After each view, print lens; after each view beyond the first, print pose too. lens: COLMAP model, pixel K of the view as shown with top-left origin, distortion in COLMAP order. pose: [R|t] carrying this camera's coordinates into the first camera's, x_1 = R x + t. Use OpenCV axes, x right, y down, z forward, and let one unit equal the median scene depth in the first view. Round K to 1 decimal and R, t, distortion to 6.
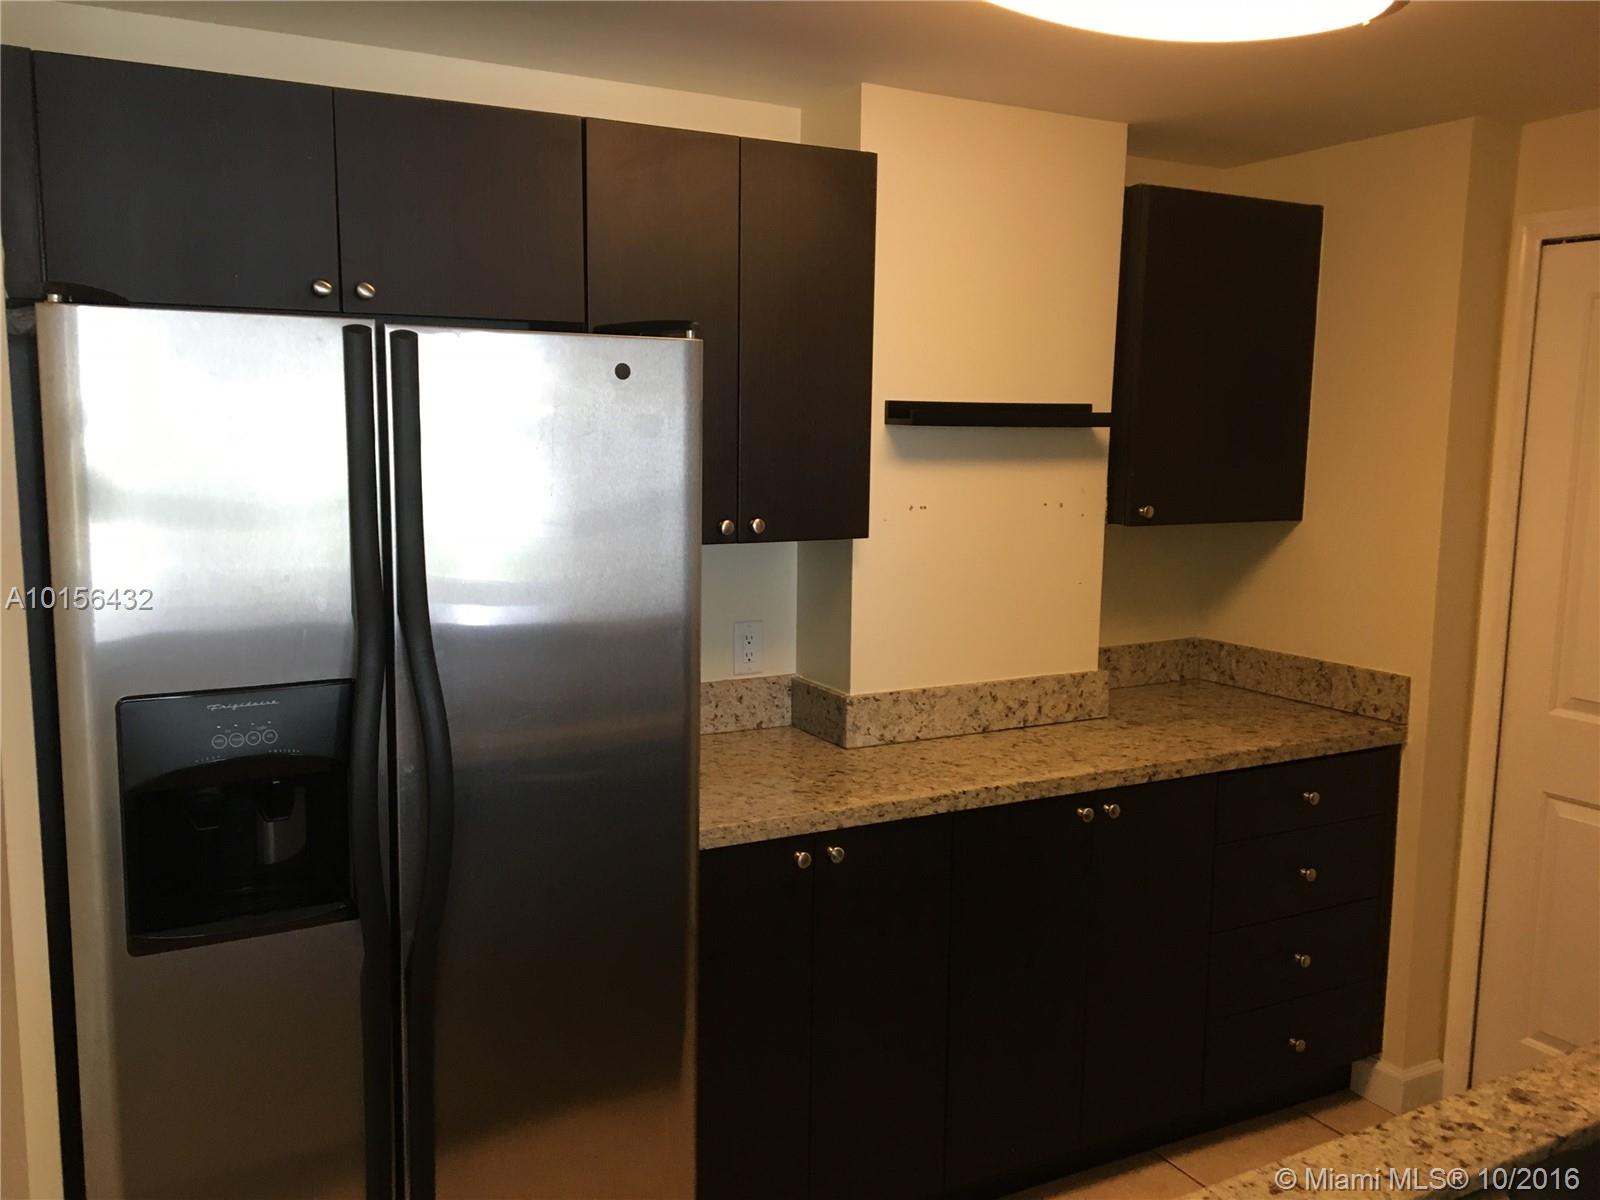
lens RADIAL K [[1346.9, 0, 802.8], [0, 1346.9, 596.5], [0, 0, 1]] dist [0.005196, 0.002339]
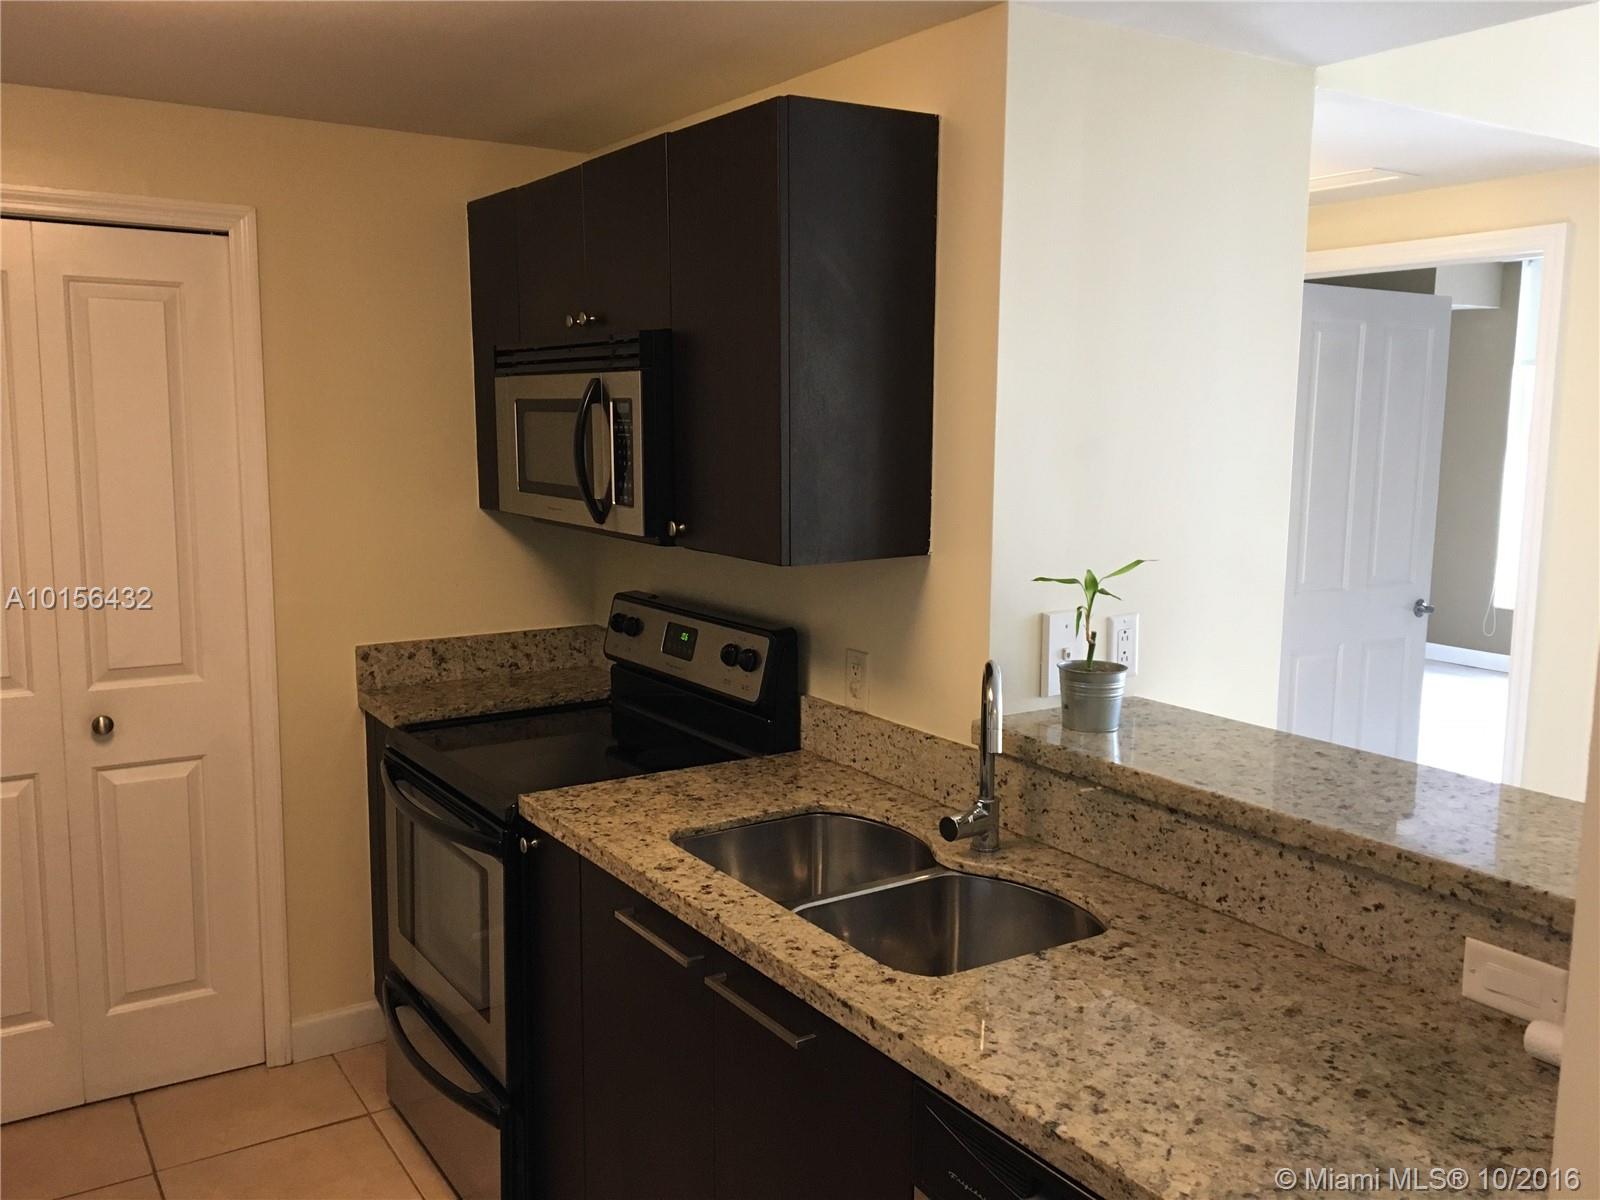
lens RADIAL K [[1346.9, 0, 801.9], [0, 1346.9, 599.0], [0, 0, 1]] dist [0.005196, 0.002339]
pose [[-0.098256, -0.148787, 0.983976, -0.896571], [0.135610, 0.977535, 0.161354, -0.132138], [-0.985878, 0.149291, -0.075871, 0.952215]]
